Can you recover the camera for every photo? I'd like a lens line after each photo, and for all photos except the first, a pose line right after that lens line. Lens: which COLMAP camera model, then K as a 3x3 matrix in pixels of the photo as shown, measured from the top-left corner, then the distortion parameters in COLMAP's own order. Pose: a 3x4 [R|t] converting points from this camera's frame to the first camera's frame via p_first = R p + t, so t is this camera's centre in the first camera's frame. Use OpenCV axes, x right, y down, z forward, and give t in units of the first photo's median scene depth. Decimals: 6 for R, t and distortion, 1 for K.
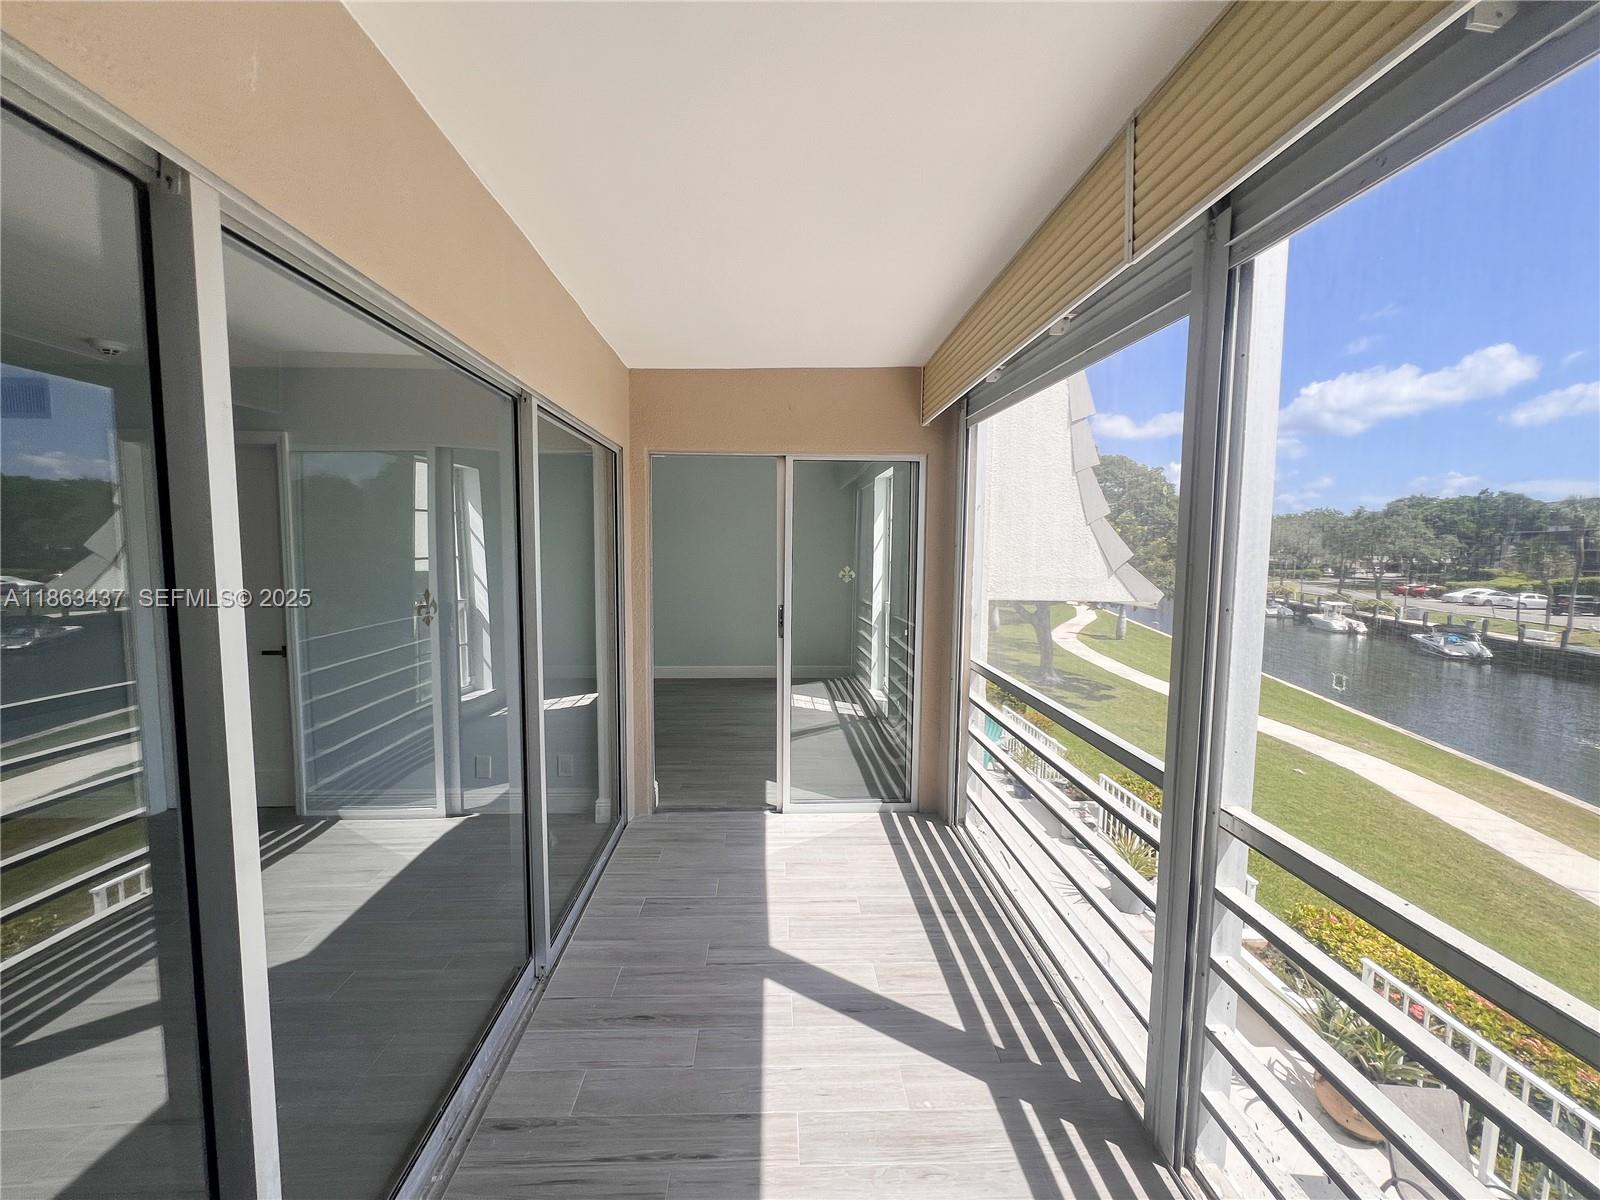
lens RADIAL K [[640.8, 0, 790.9], [0, 640.8, 599.9], [0, 0, 1]] dist [-0.004808, 0.000672]
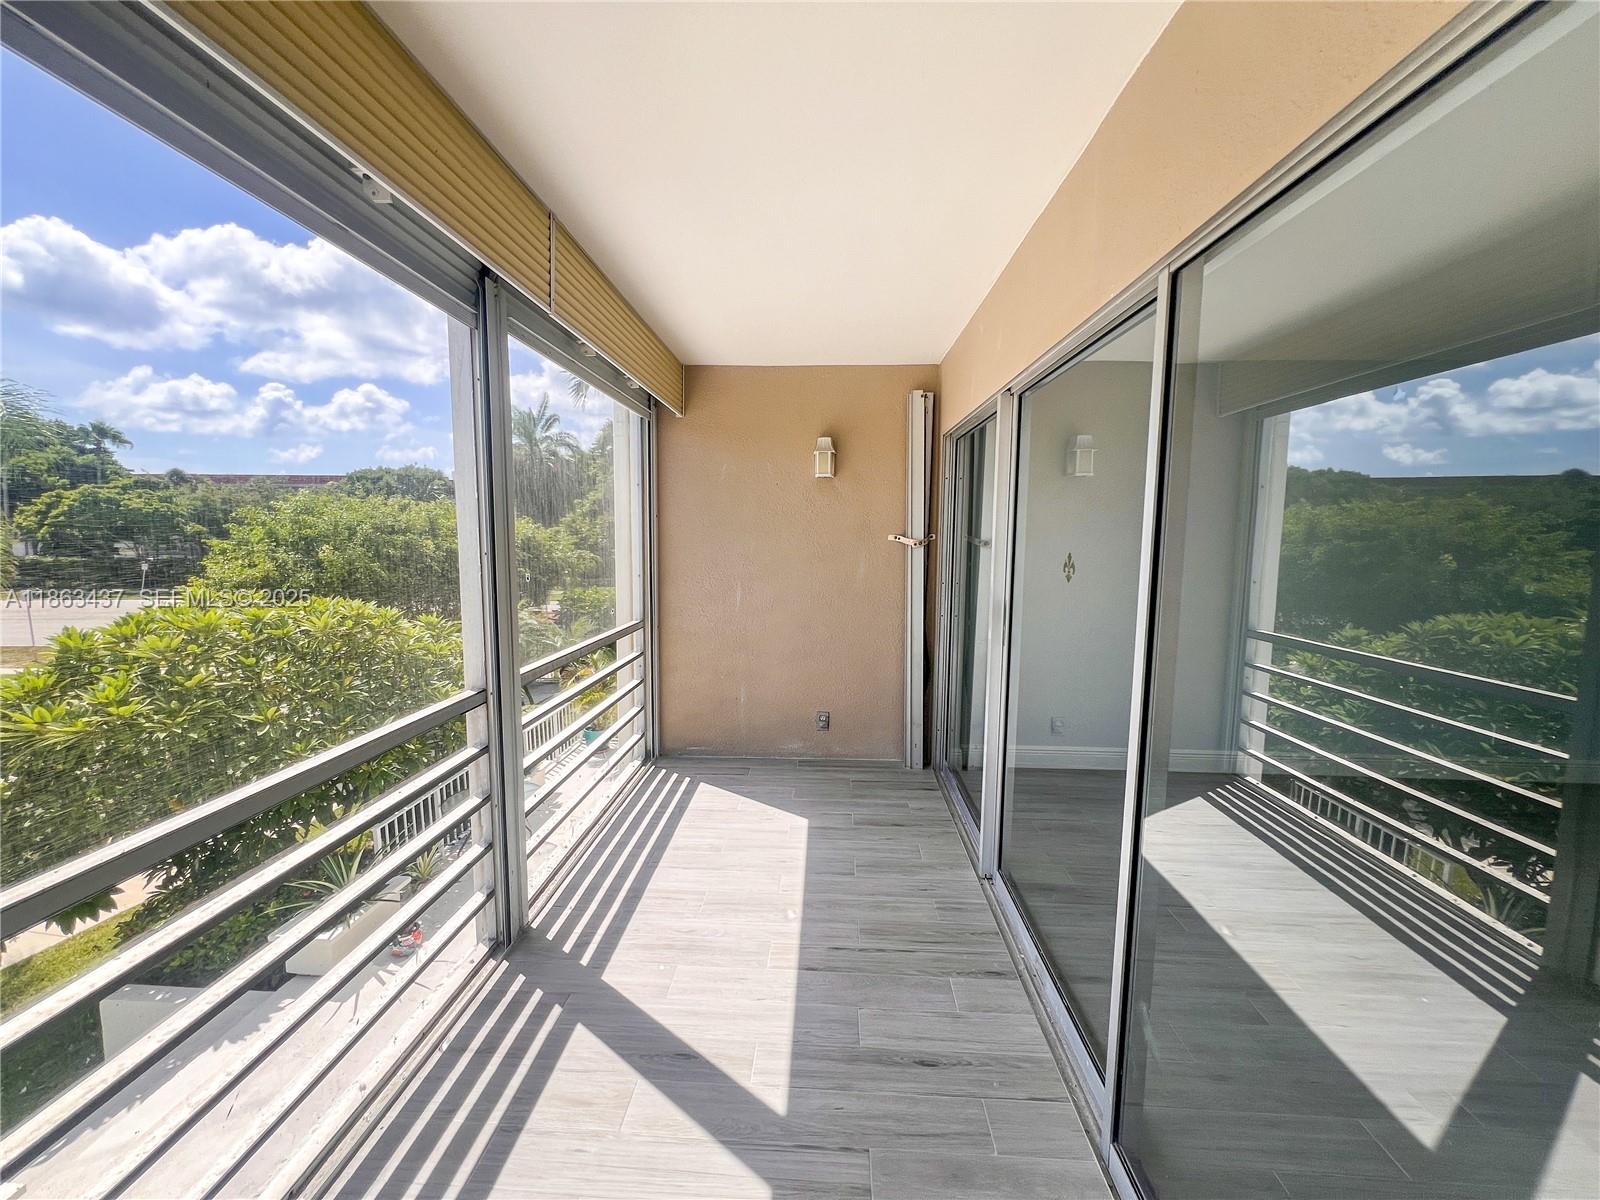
lens RADIAL K [[640.8, 0, 795.6], [0, 640.8, 591.1], [0, 0, 1]] dist [-0.004808, 0.000672]
pose [[-0.996080, -0.021565, 0.085784, -0.115052], [-0.005578, 0.983208, 0.182404, -0.126932], [-0.088278, 0.181210, -0.979474, 1.805222]]
